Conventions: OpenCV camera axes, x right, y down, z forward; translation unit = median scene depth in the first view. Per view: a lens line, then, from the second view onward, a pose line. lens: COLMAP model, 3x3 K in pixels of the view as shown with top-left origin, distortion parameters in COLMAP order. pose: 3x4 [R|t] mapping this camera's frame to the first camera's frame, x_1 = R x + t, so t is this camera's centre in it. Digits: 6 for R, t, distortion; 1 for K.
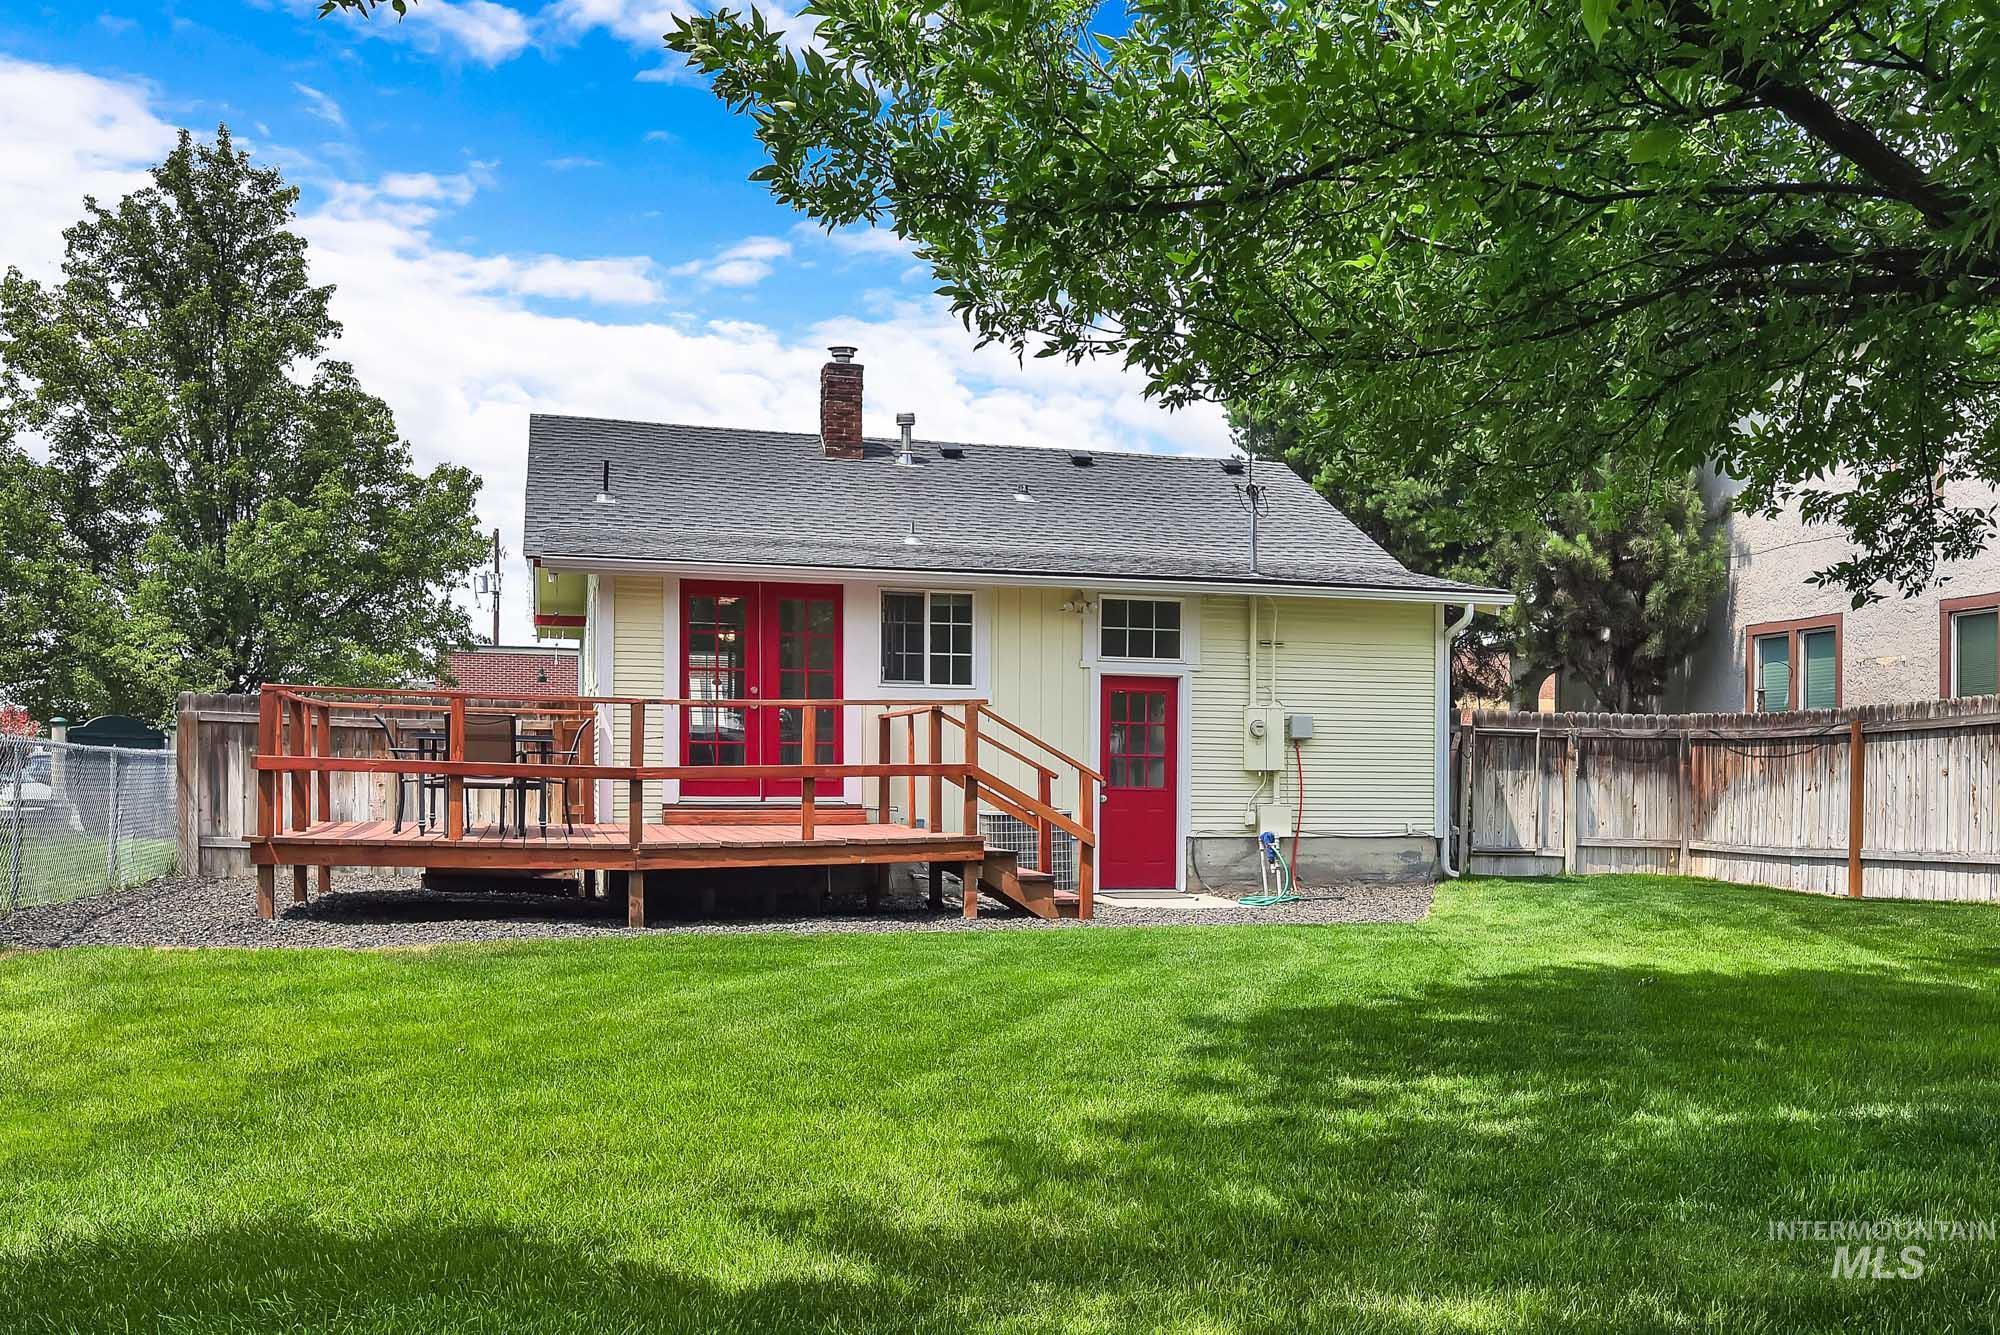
lens RADIAL K [[1837.2, 0, 1000.0], [0, 1837.2, 667.5], [0, 0, 1]] dist [-0.004102, -0.003389]
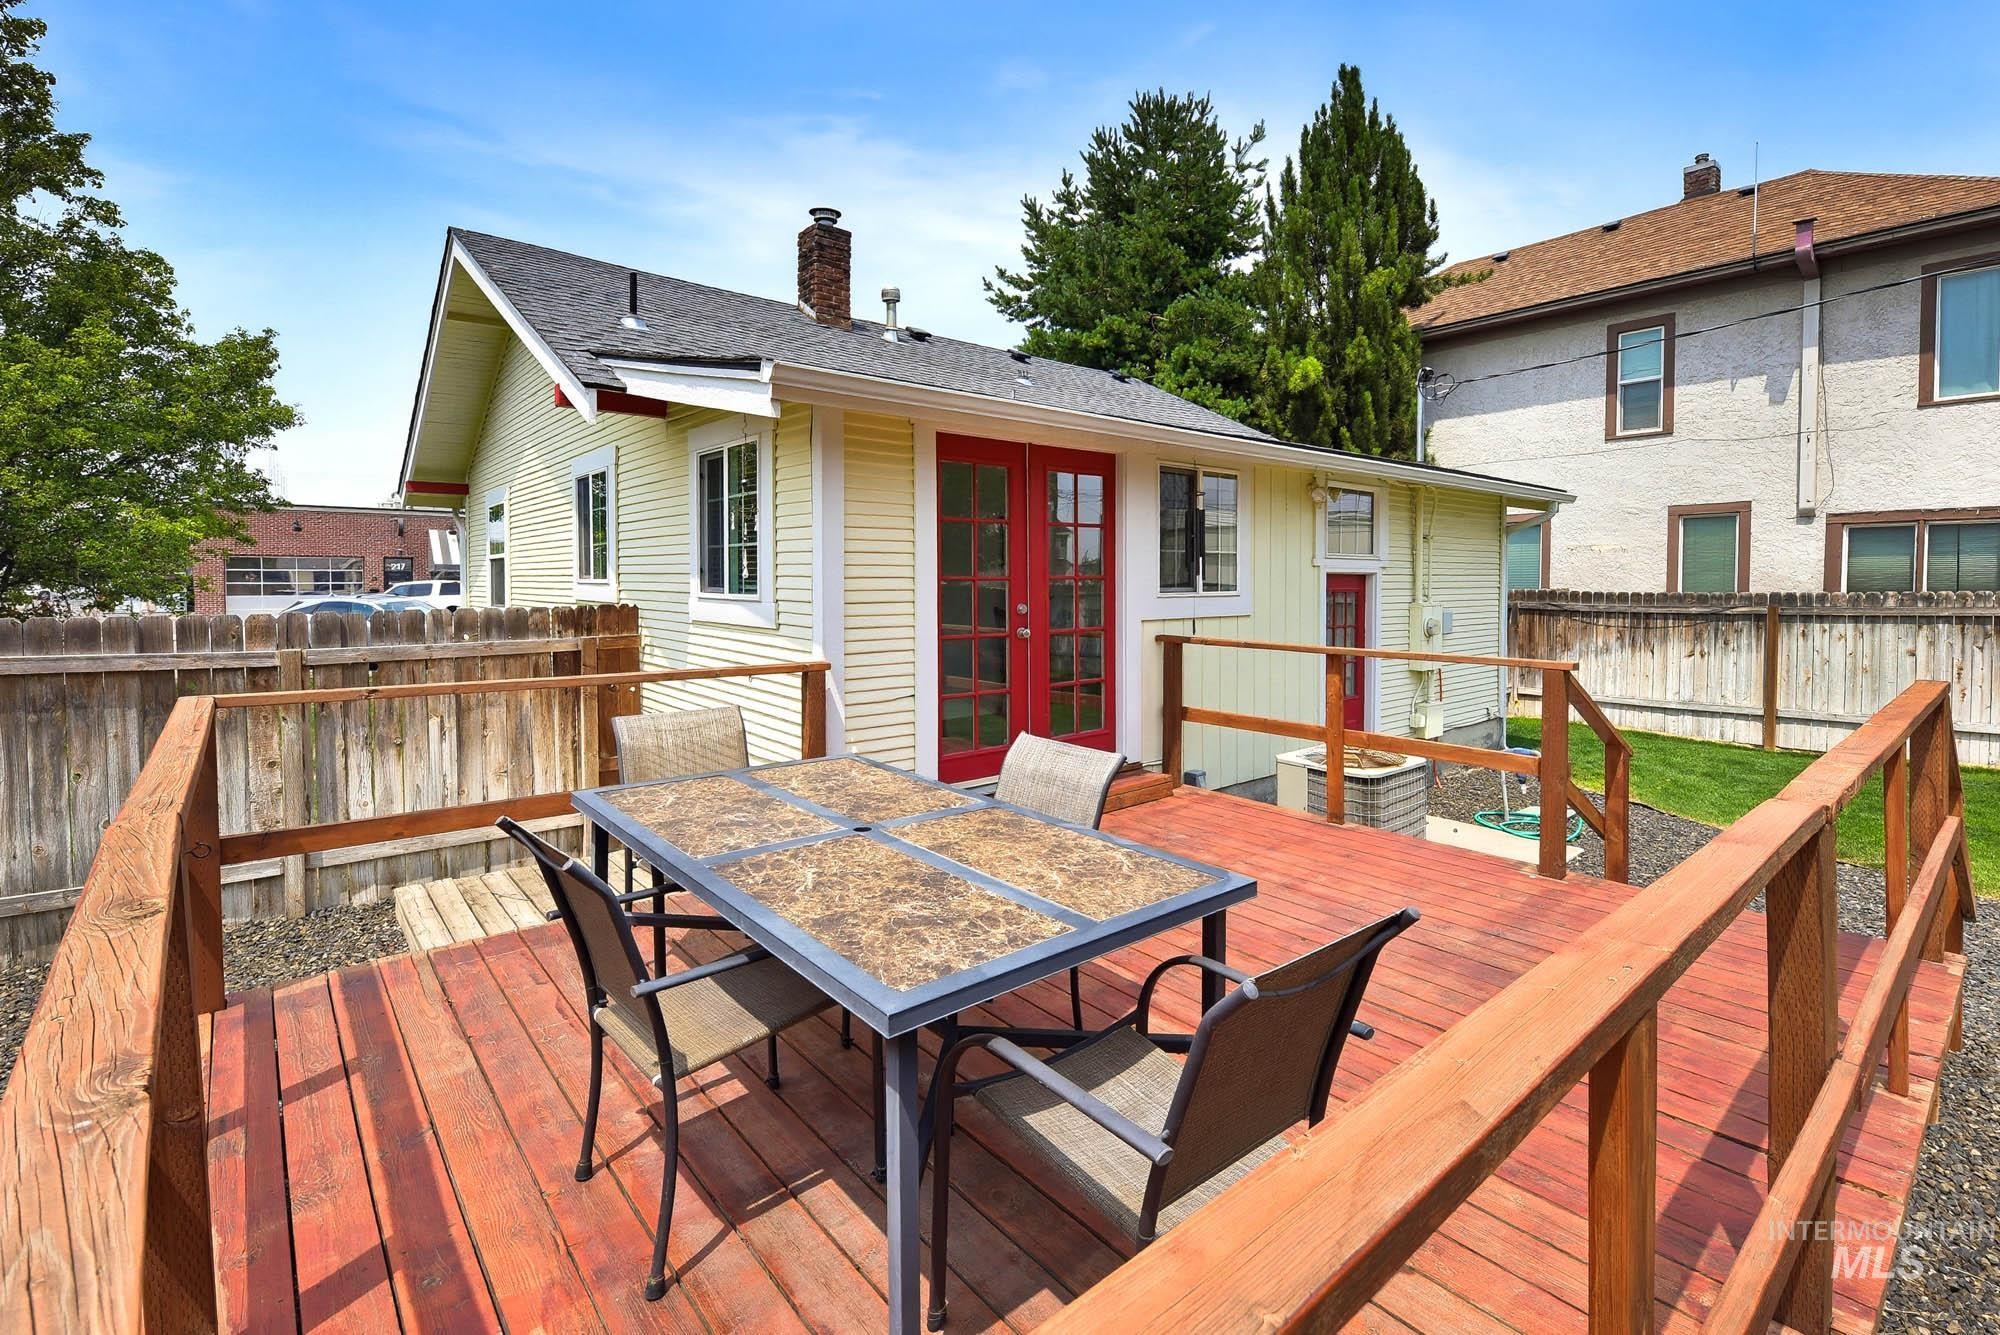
lens RADIAL K [[887.5, 0, 991.3], [0, 887.5, 555.7], [0, 0, 1]] dist [-0.000043, 0.000179]
pose [[0.899123, -0.001719, 0.437693, -0.260431], [-0.015677, 0.999224, 0.036129, -0.017047], [-0.437416, -0.039346, 0.898398, 0.670699]]
